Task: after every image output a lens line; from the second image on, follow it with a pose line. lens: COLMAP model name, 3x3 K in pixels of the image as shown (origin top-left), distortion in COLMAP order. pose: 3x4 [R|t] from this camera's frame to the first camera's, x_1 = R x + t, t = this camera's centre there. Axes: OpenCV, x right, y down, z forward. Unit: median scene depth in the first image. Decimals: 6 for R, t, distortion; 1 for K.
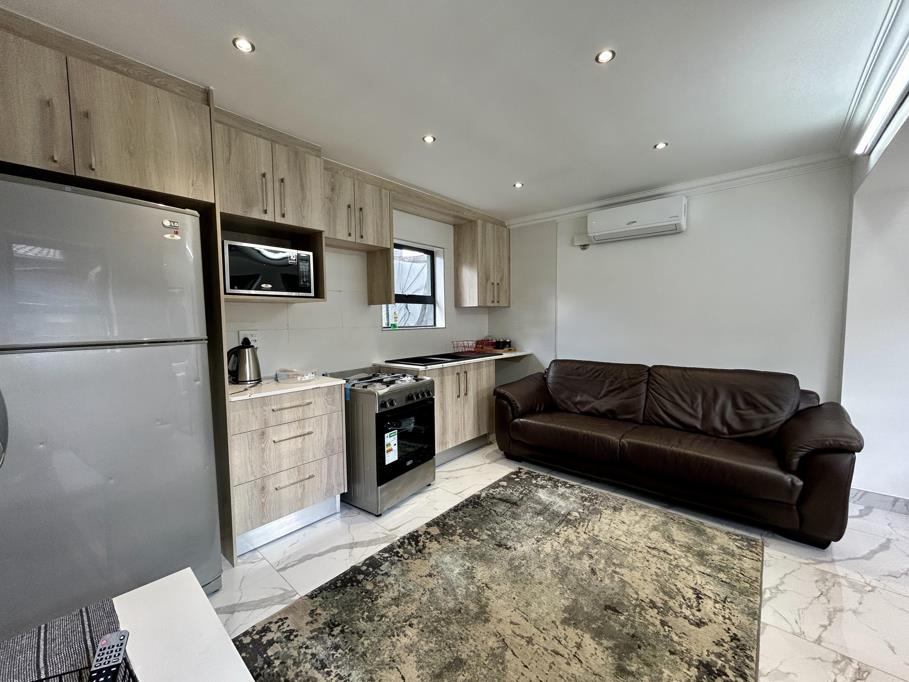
lens RADIAL K [[366.3, 0, 454.5], [0, 366.3, 341.0], [0, 0, 1]] dist [-0.000759, -0.000342]
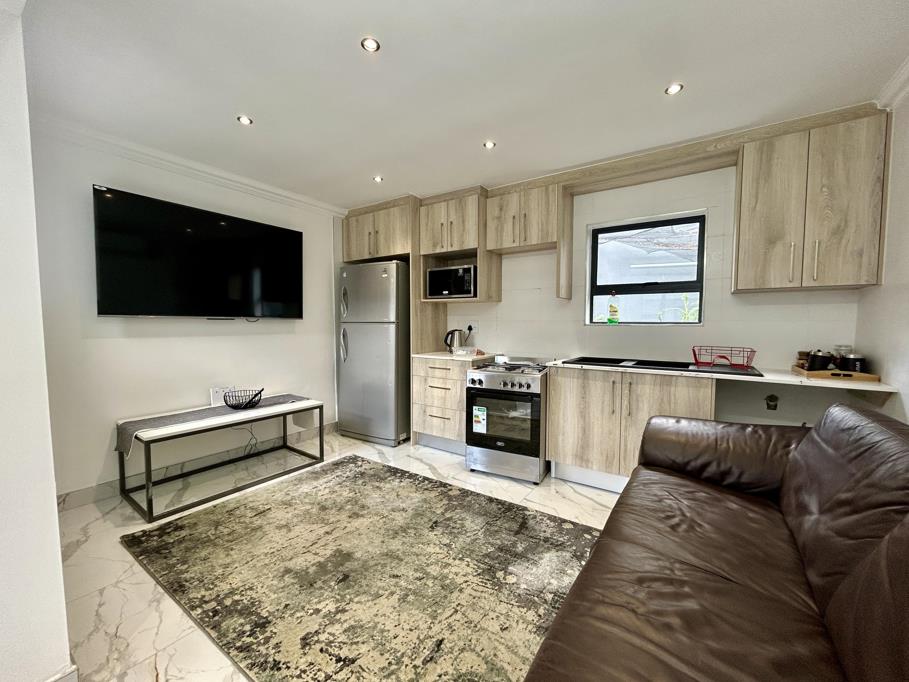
lens RADIAL K [[367.6, 0, 454.5], [0, 367.6, 341.0], [0, 0, 1]] dist [0.000543, 0.001044]
pose [[0.117879, 0.062989, -0.991028, 1.021575], [-0.066430, 0.996251, 0.055419, -0.026309], [0.990804, 0.059301, 0.121621, 0.790081]]
